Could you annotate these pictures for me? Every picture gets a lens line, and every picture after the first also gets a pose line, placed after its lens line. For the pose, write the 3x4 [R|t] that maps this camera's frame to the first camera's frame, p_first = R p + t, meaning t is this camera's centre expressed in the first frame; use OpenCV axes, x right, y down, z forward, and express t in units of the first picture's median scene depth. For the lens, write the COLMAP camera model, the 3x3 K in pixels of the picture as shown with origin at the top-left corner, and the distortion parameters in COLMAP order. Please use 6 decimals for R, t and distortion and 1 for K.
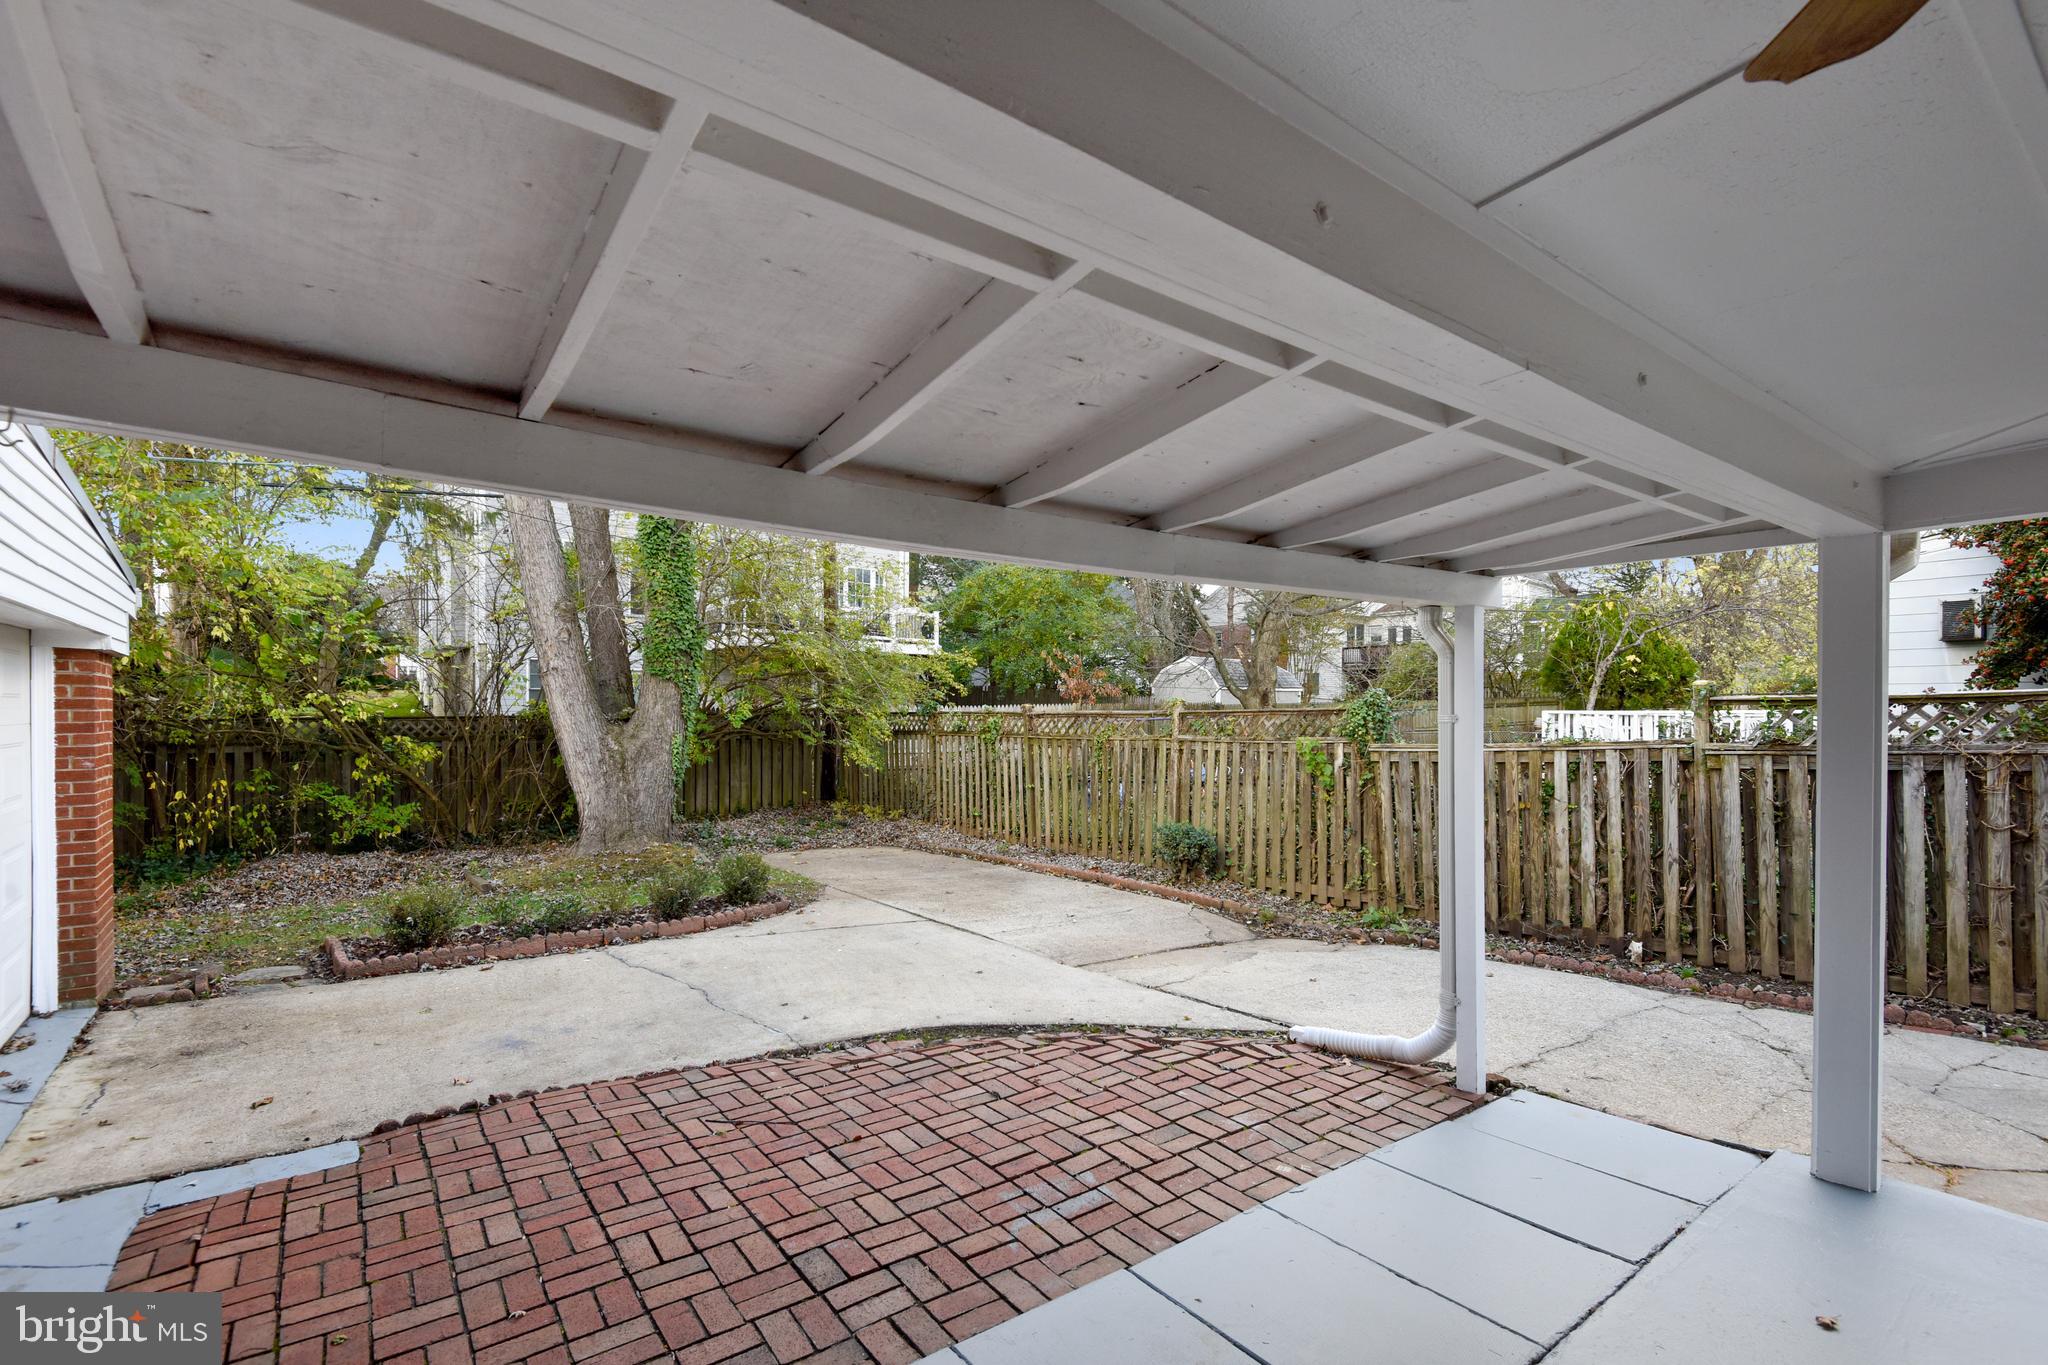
lens RADIAL K [[950.7, 0, 1059.7], [0, 950.7, 717.8], [0, 0, 1]] dist [0.000080, -0.000134]
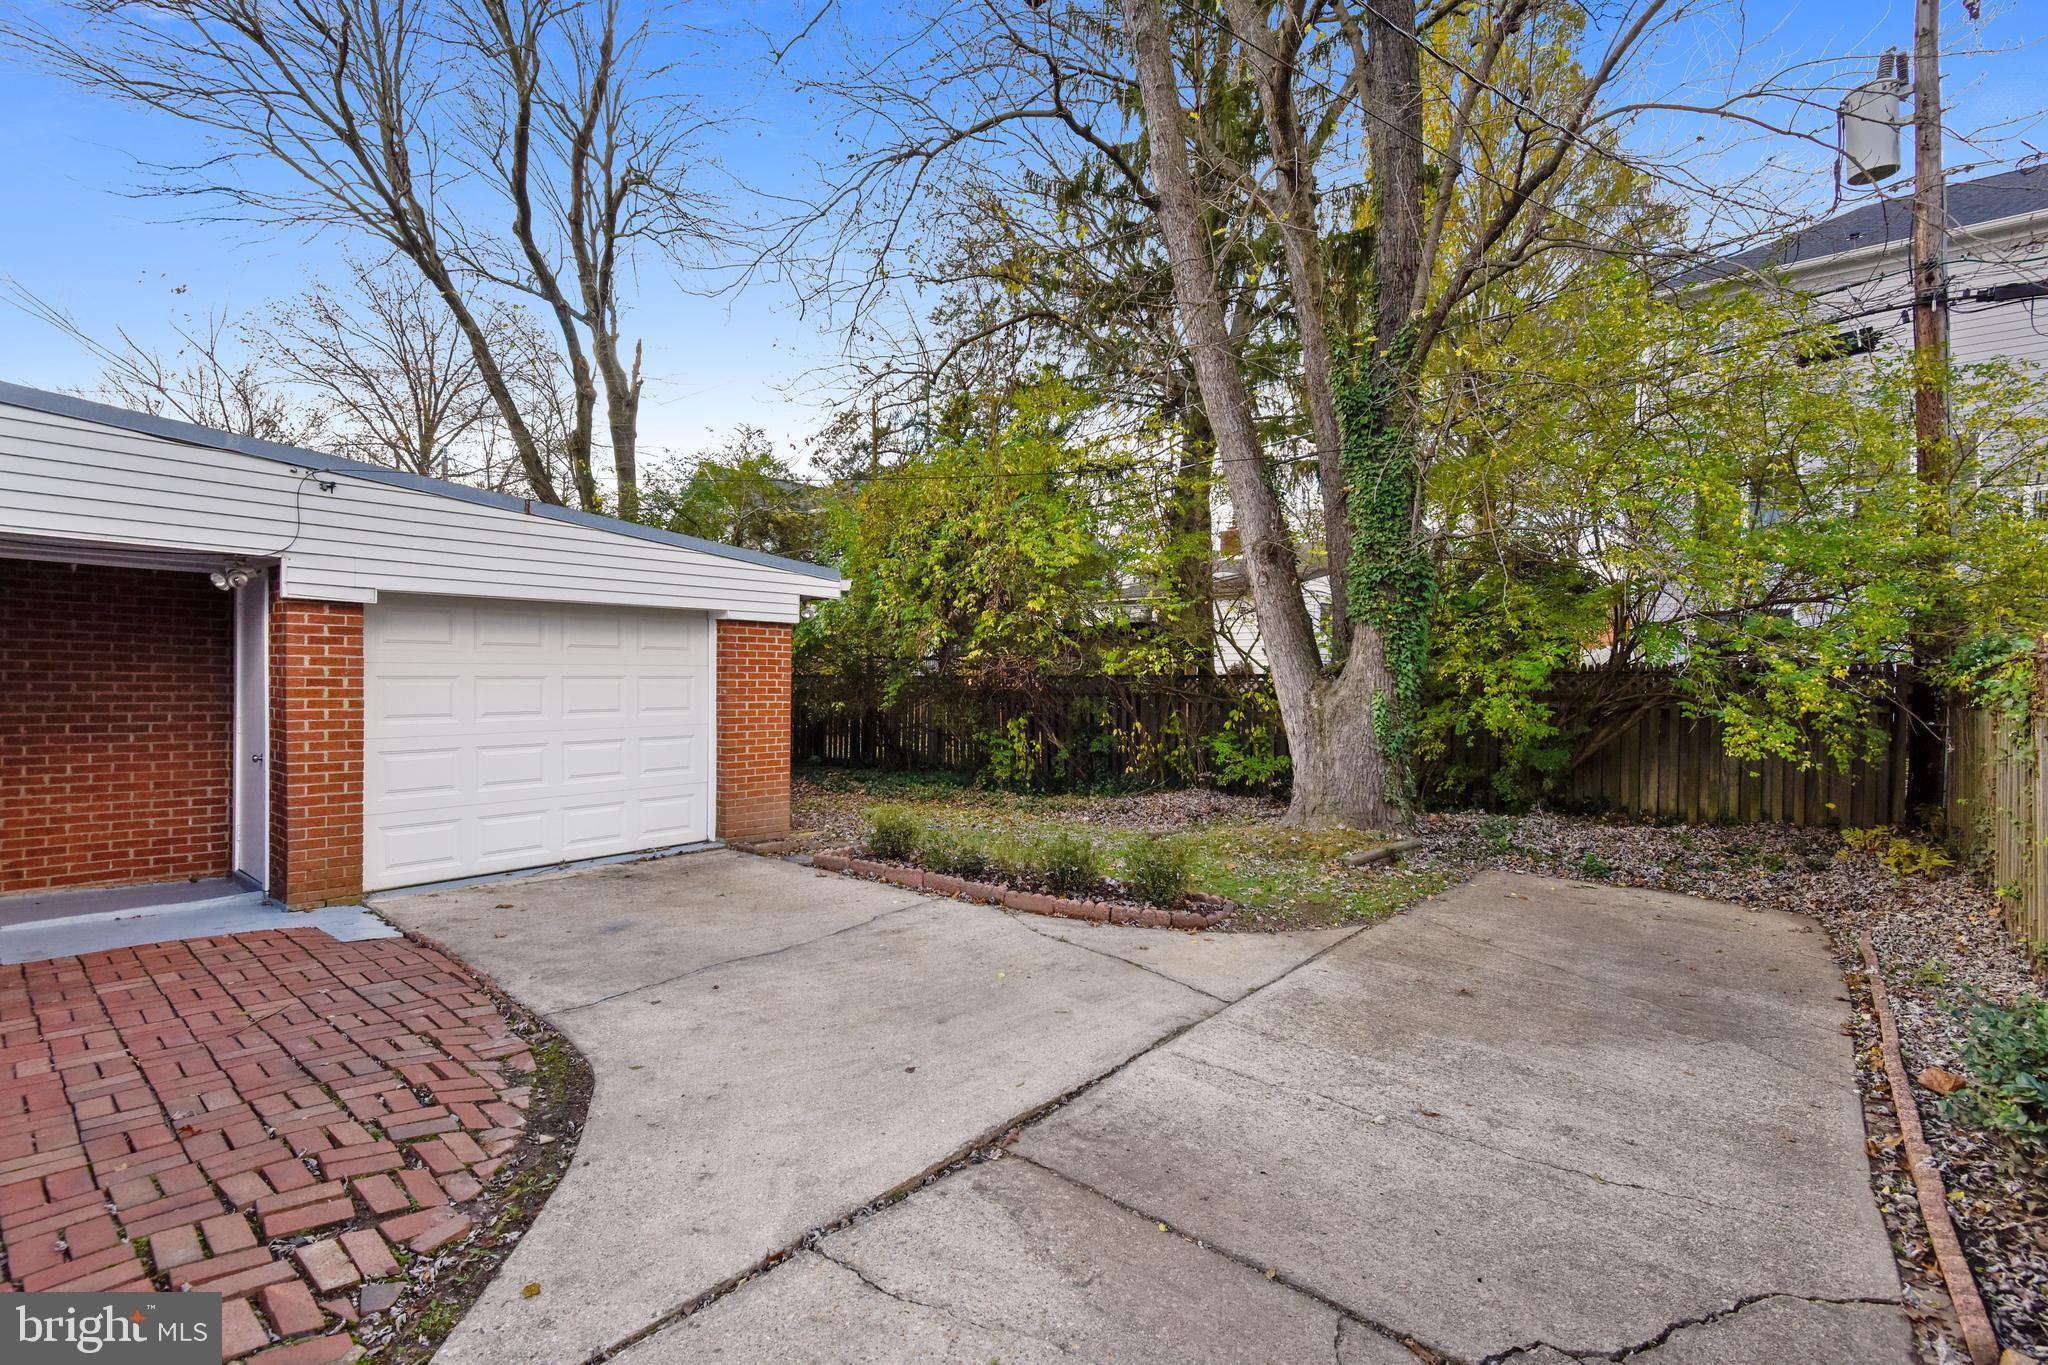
lens RADIAL K [[953.1, 0, 1025.6], [0, 953.1, 695.2], [0, 0, 1]] dist [-0.000889, 0.000164]
pose [[0.196333, 0.019630, -0.980341, 0.490326], [-0.014143, 0.999752, 0.017186, 0.017248], [0.980435, 0.010491, 0.196562, 0.903699]]
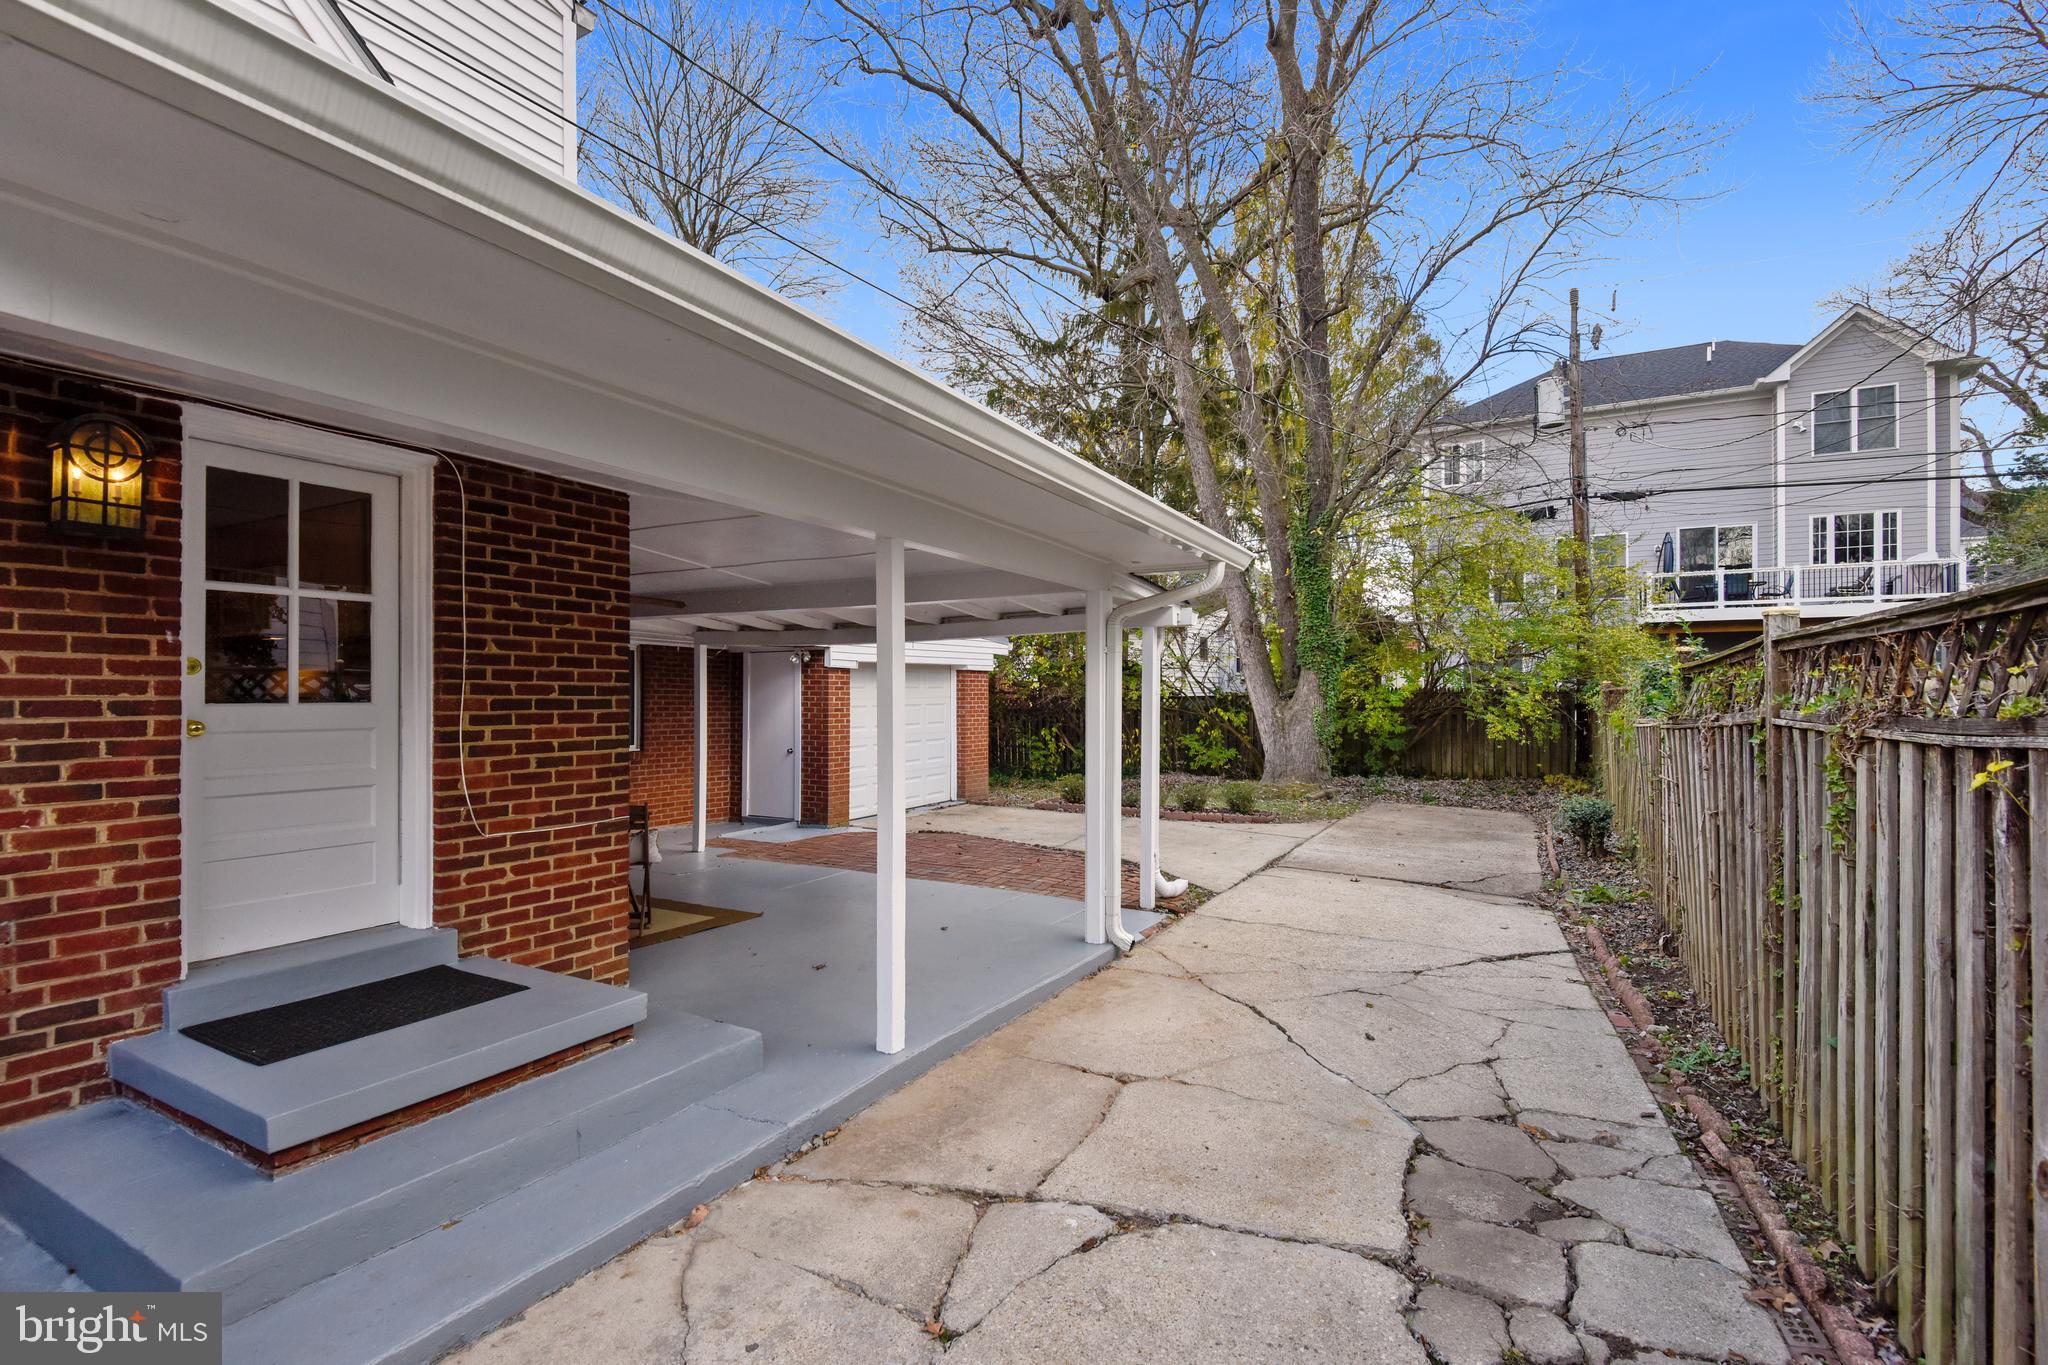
lens RADIAL K [[937.3, 0, 1030.1], [0, 937.3, 688.3], [0, 0, 1]] dist [0.032120, -0.019805]
pose [[0.377585, -0.006279, -0.925953, 1.181294], [-0.004743, 0.999951, -0.008715, 0.003655], [0.925963, 0.007682, 0.377537, 0.122066]]
